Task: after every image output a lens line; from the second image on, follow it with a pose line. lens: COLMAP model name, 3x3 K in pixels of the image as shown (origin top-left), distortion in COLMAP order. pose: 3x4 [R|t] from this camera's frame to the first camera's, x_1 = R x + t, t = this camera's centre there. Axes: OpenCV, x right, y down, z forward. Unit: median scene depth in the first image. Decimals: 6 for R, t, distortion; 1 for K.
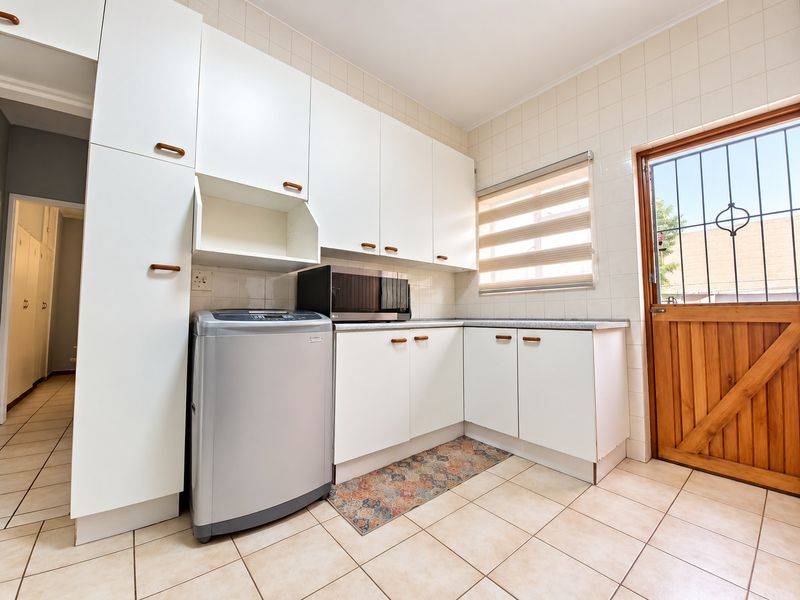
lens RADIAL K [[325.8, 0, 399.1], [0, 325.8, 299.4], [0, 0, 1]] dist [0.001094, 0.000297]
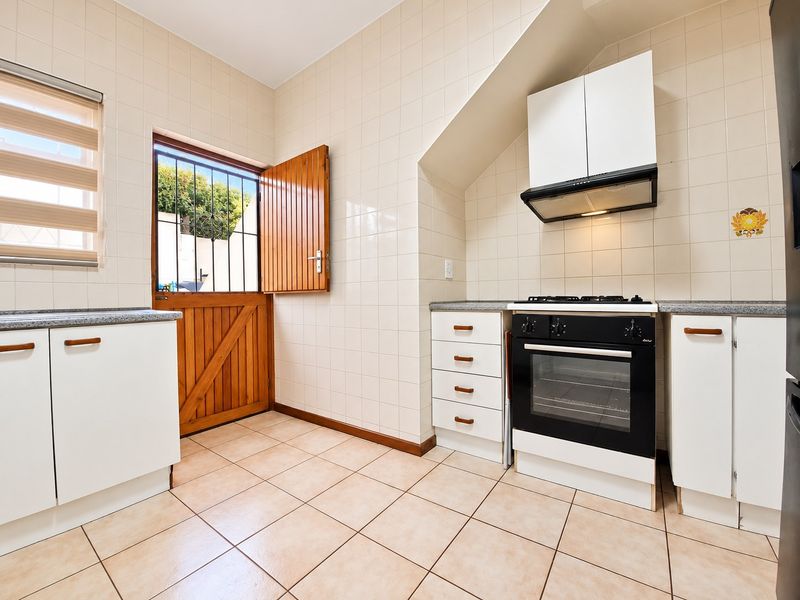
lens RADIAL K [[325.8, 0, 401.0], [0, 325.8, 296.8], [0, 0, 1]] dist [0.001094, 0.000297]
pose [[-0.241150, -0.002018, 0.970486, -0.391409], [-0.043620, 0.999010, -0.008762, 0.007138], [-0.969507, -0.044446, -0.240999, 0.525580]]
